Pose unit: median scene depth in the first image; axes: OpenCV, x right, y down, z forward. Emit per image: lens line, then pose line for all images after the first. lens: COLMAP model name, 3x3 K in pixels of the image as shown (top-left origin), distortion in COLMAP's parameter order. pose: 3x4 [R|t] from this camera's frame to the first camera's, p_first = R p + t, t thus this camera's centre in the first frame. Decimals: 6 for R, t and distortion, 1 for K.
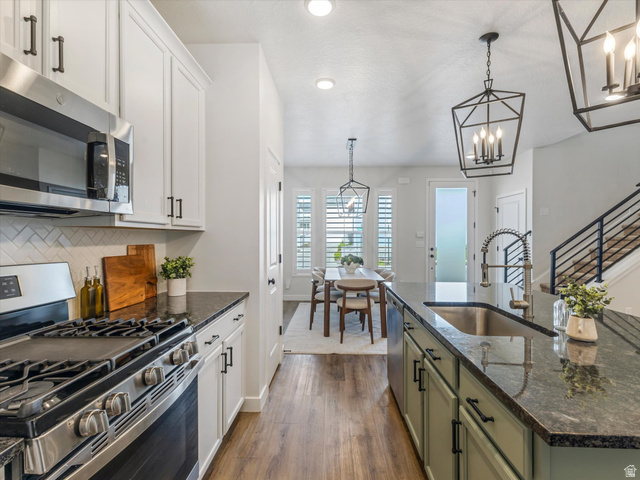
lens RADIAL K [[316.7, 0, 315.6], [0, 316.7, 240.2], [0, 0, 1]] dist [0.002925, -0.001803]
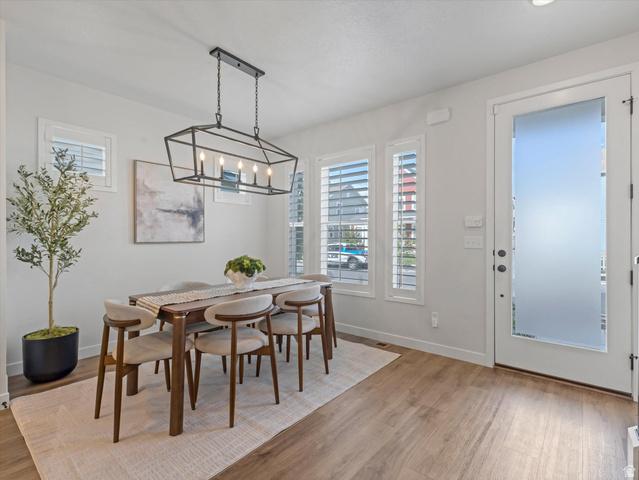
lens RADIAL K [[316.2, 0, 321.0], [0, 316.2, 237.9], [0, 0, 1]] dist [0.002925, -0.001803]
pose [[0.809819, -0.006322, -0.586646, 0.663871], [0.003124, 0.999974, -0.006464, 0.013362], [0.586671, 0.003402, 0.809818, 0.754855]]
